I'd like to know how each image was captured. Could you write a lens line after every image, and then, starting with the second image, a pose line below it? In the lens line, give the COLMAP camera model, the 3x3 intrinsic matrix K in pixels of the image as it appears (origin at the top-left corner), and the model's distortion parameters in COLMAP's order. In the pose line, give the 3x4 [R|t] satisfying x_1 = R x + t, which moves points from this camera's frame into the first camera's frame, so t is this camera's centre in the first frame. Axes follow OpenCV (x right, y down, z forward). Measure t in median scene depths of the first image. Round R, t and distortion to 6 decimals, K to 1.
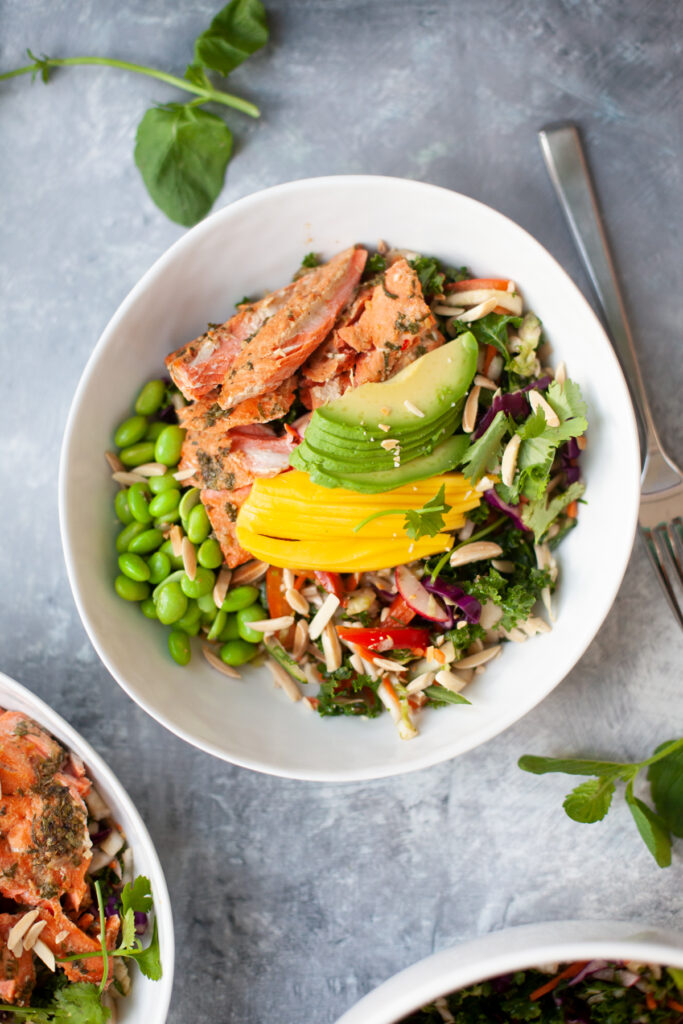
lens RADIAL K [[1460.0, 0, 341.5], [0, 1460.0, 512.0], [0, 0, 1]] dist [0.011913, -0.047528]
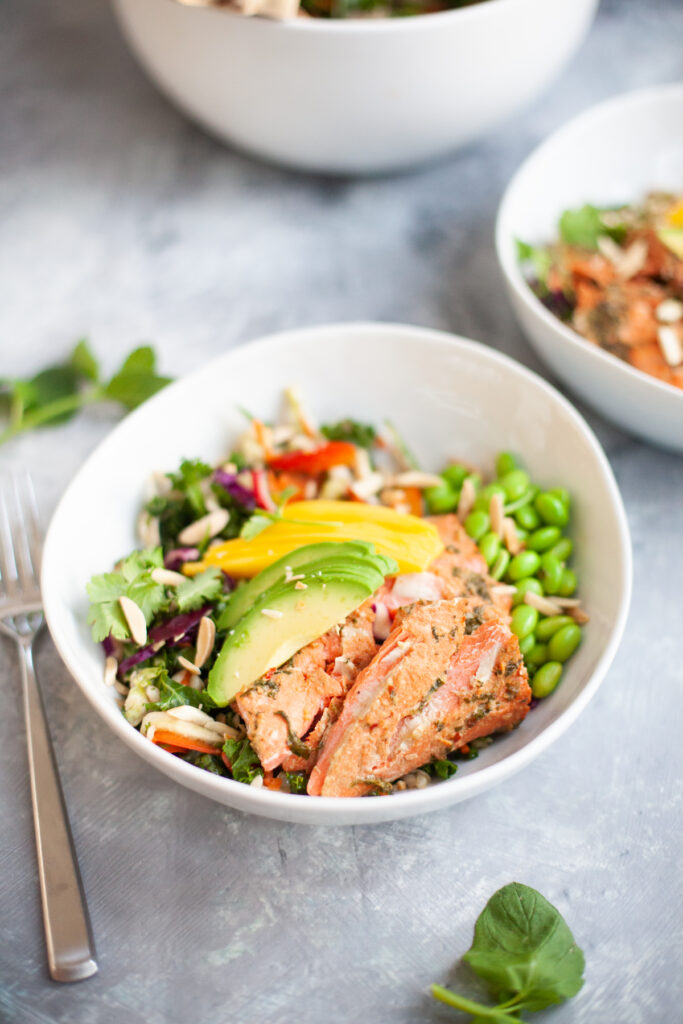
lens RADIAL K [[1460.0, 0, 341.5], [0, 1460.0, 512.0], [0, 0, 1]] dist [0.011913, -0.047528]
pose [[-0.999224, -0.011353, 0.037725, -0.035120], [0.031794, -0.797850, 0.602016, -0.579331], [0.023265, 0.602748, 0.797592, 0.193624]]
